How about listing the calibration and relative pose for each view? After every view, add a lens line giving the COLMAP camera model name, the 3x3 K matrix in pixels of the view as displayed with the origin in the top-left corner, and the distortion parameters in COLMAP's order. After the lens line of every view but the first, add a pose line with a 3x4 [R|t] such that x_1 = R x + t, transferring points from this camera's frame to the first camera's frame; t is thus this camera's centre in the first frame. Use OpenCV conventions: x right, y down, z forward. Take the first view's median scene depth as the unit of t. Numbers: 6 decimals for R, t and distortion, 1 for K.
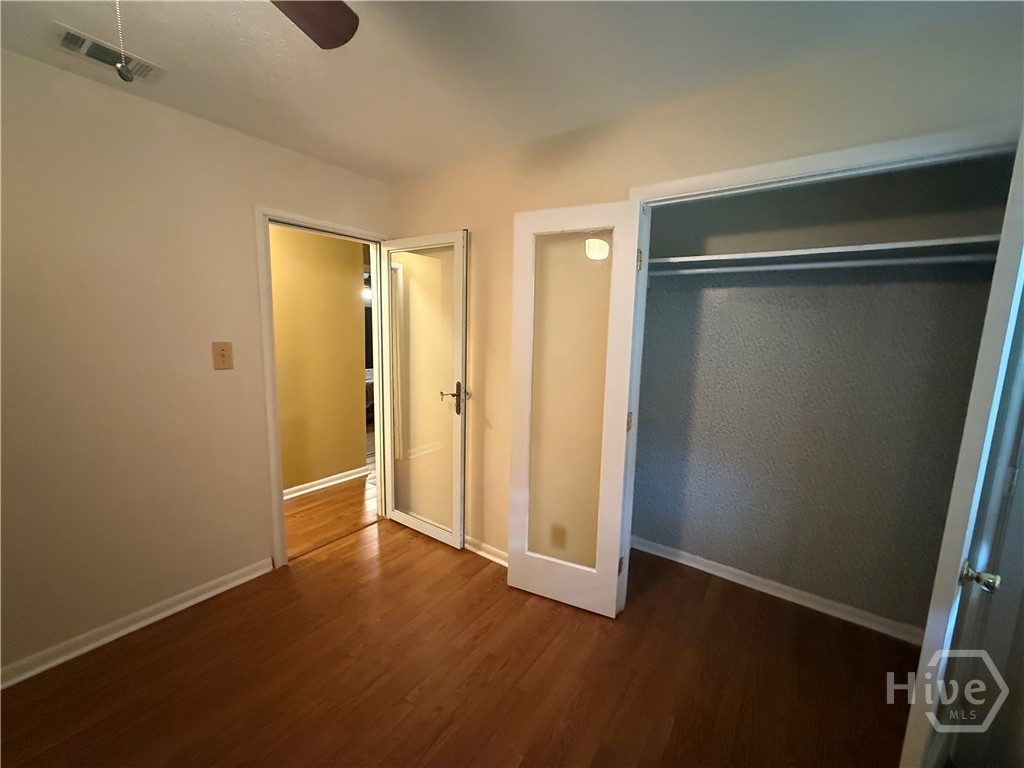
lens RADIAL K [[410.1, 0, 512.1], [0, 410.1, 385.0], [0, 0, 1]] dist [0.000256, 0.000018]
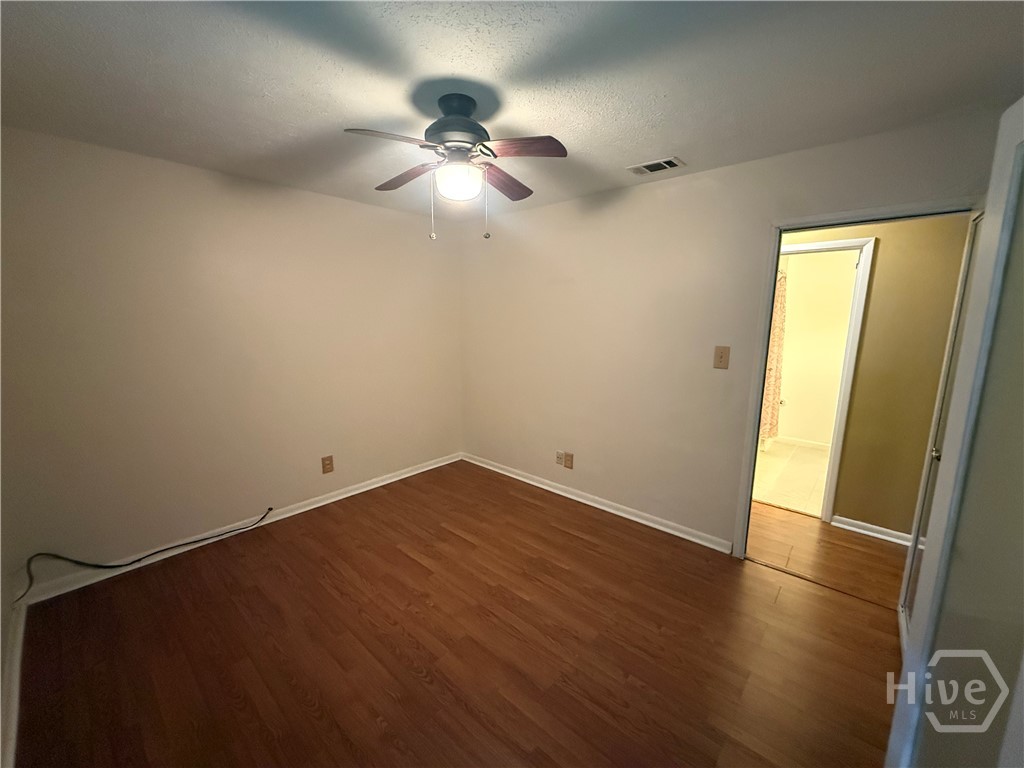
lens RADIAL K [[410.1, 0, 511.9], [0, 410.1, 385.8], [0, 0, 1]] dist [0.000256, 0.000018]
pose [[-0.102540, 0.139201, -0.984941, 0.497860], [-0.149459, 0.976764, 0.153605, -0.073374], [0.983437, 0.162959, -0.079353, 0.440448]]
